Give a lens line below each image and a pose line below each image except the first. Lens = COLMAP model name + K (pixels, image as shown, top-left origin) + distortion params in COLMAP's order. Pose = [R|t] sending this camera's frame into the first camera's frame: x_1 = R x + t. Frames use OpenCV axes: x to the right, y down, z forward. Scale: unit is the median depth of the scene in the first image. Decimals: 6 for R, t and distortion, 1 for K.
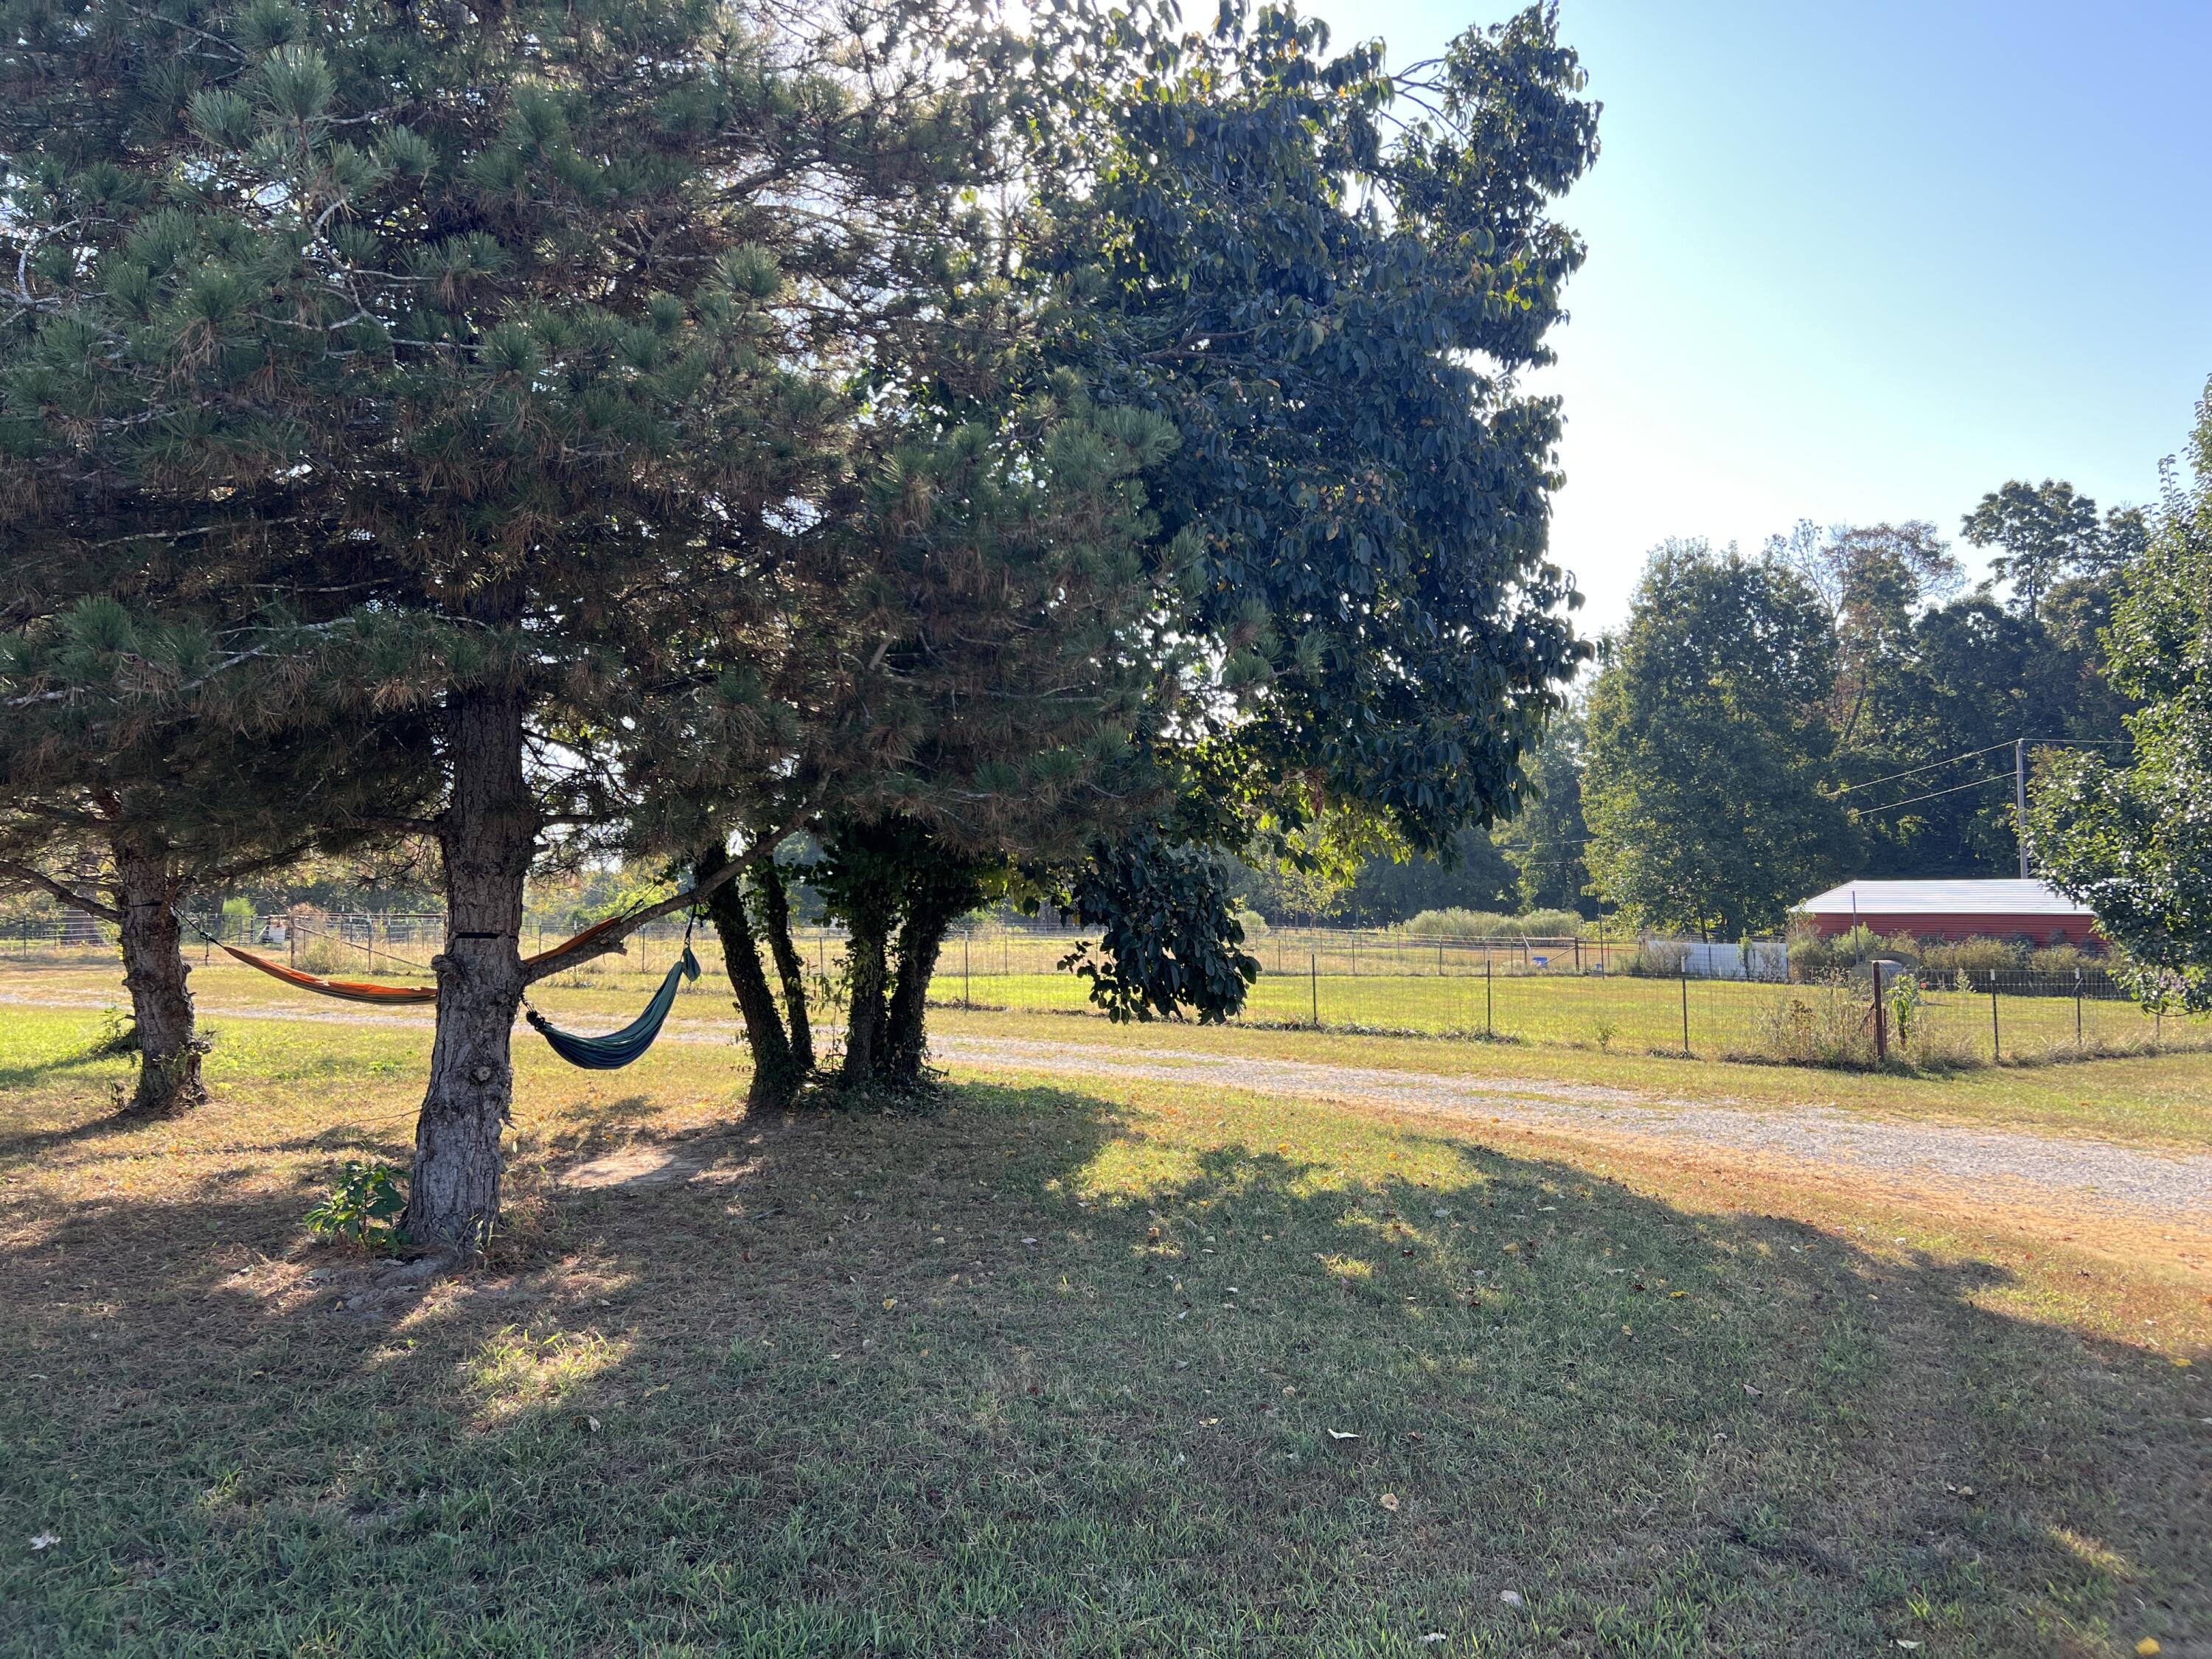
lens RADIAL K [[1782.0, 0, 1106.6], [0, 1782.0, 794.4], [0, 0, 1]] dist [0.006292, 0.060562]
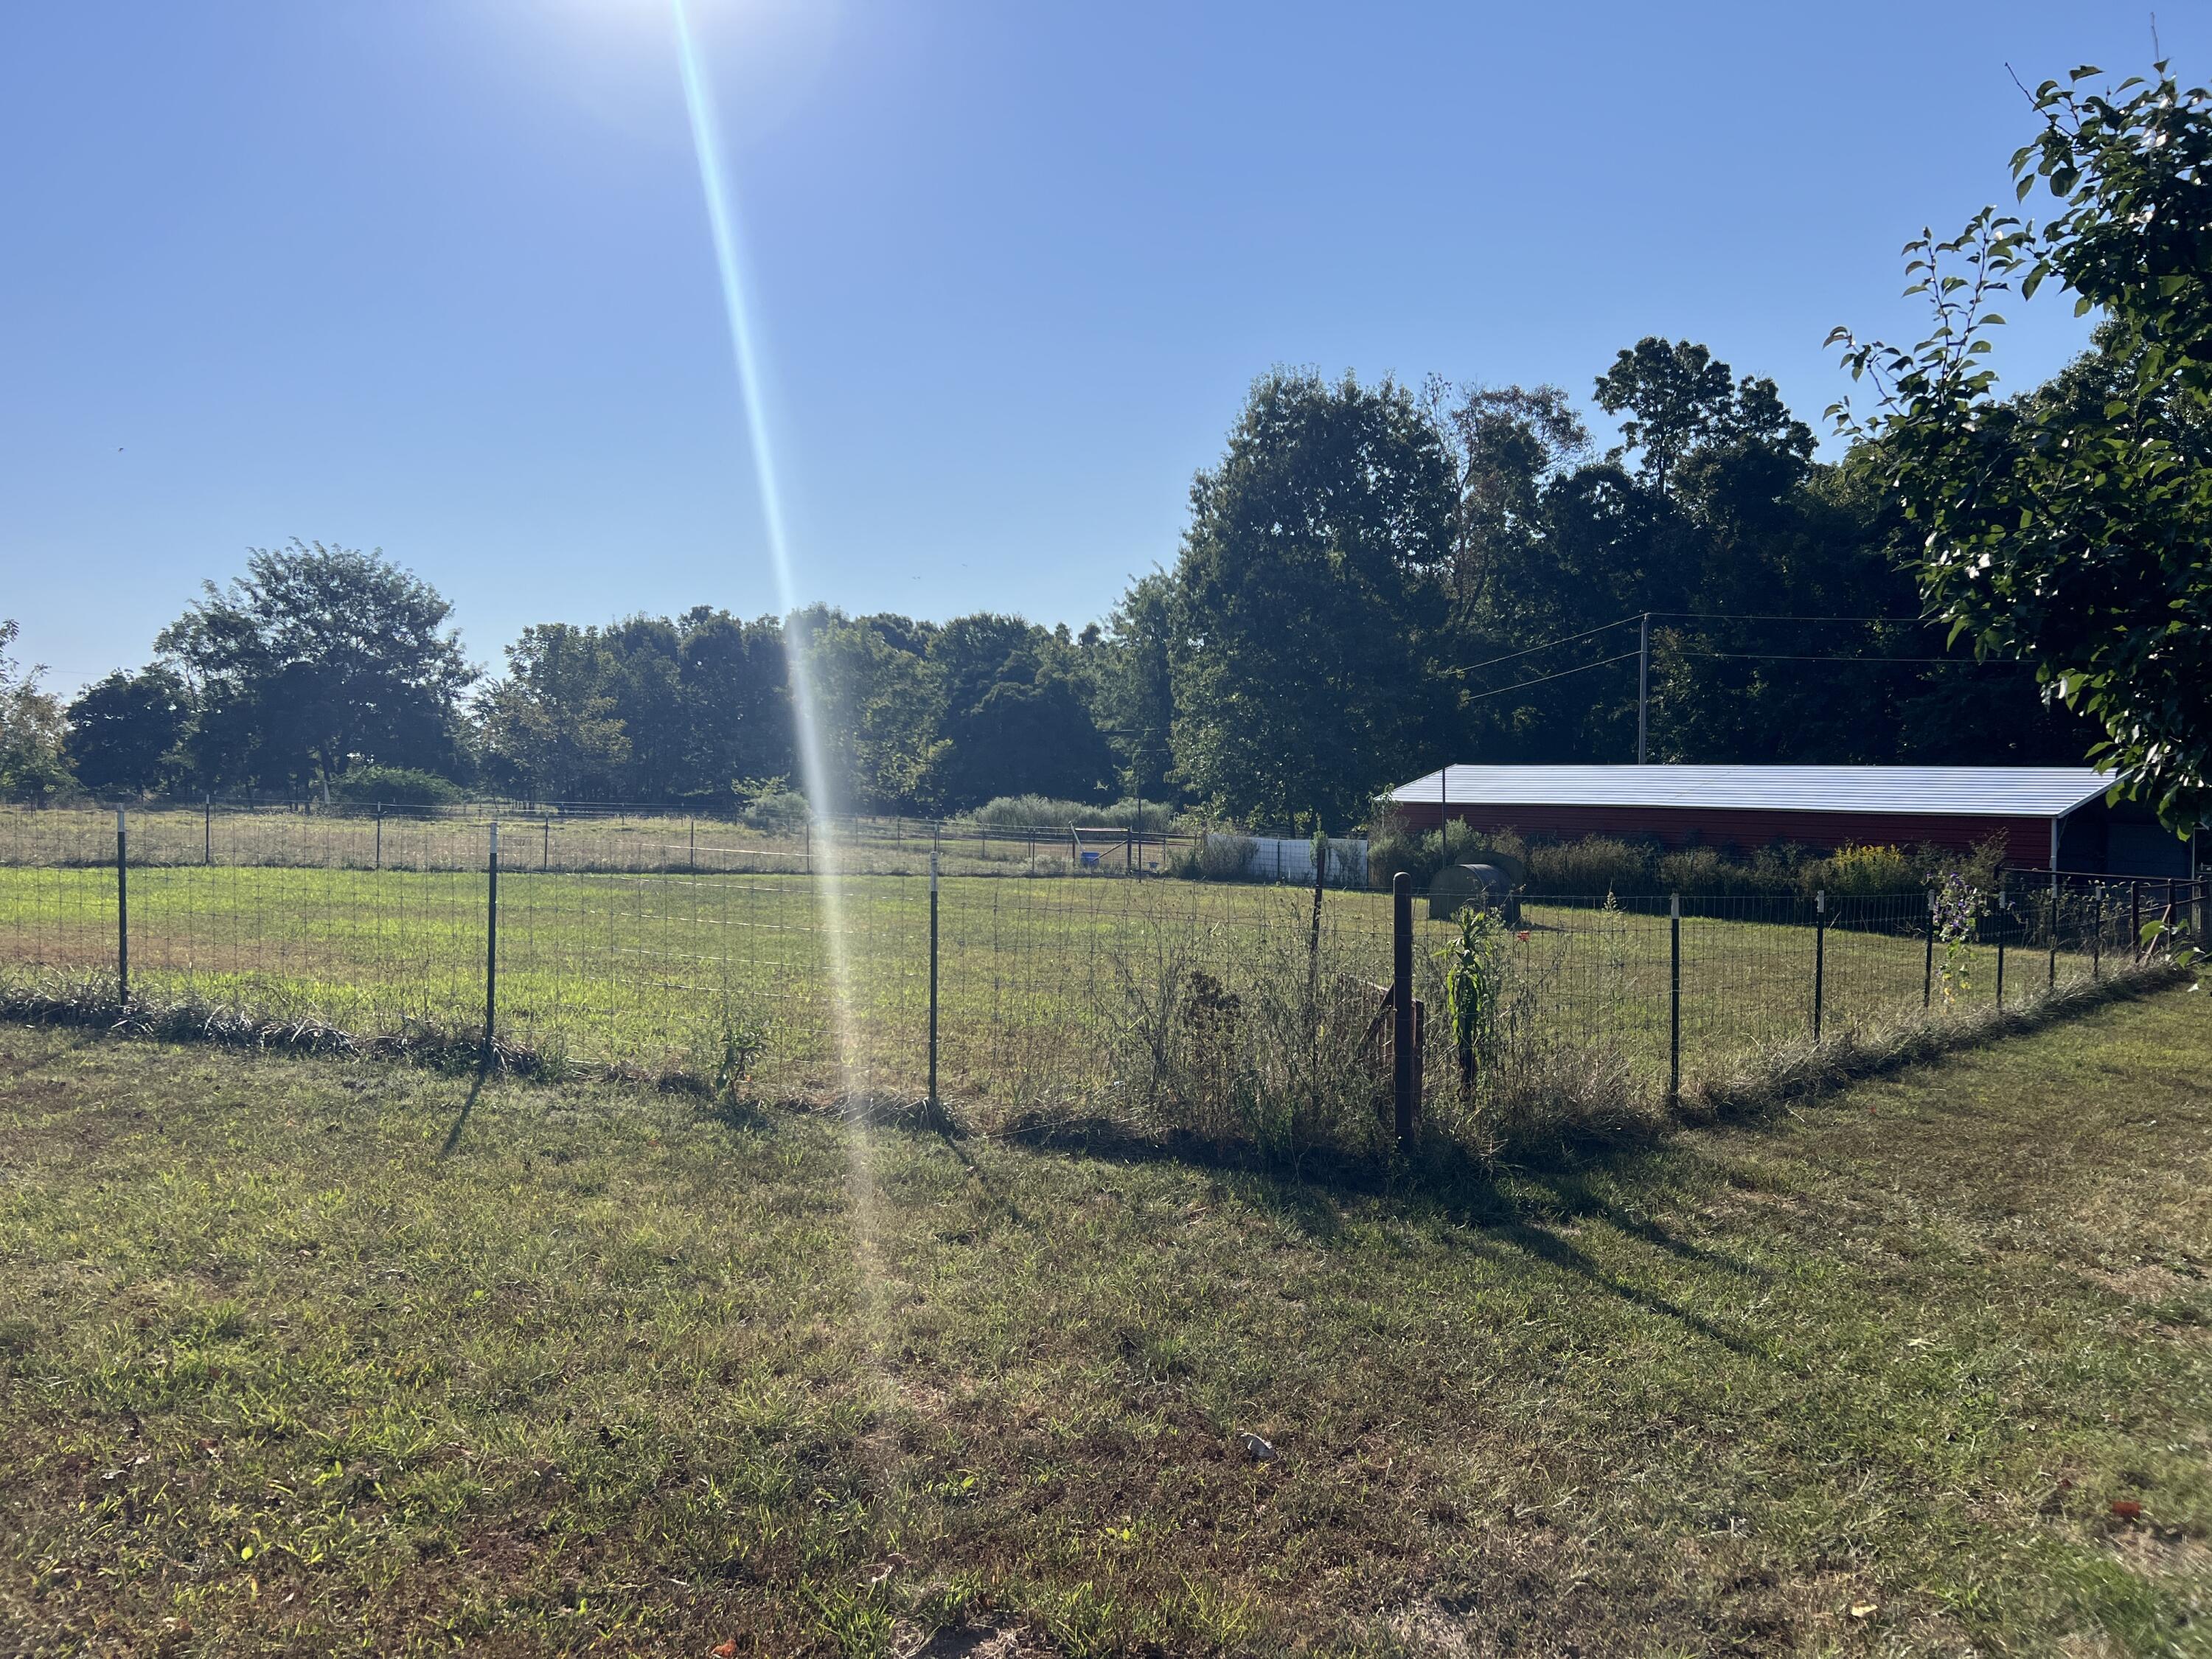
lens RADIAL K [[1670.4, 0, 1106.0], [0, 1670.4, 829.5], [0, 0, 1]] dist [-0.004346, -0.001209]
pose [[0.983932, 0.022694, 0.177095, 0.092309], [-0.036773, 0.996381, 0.076628, 0.018021], [-0.174716, -0.081909, 0.981206, 0.202154]]
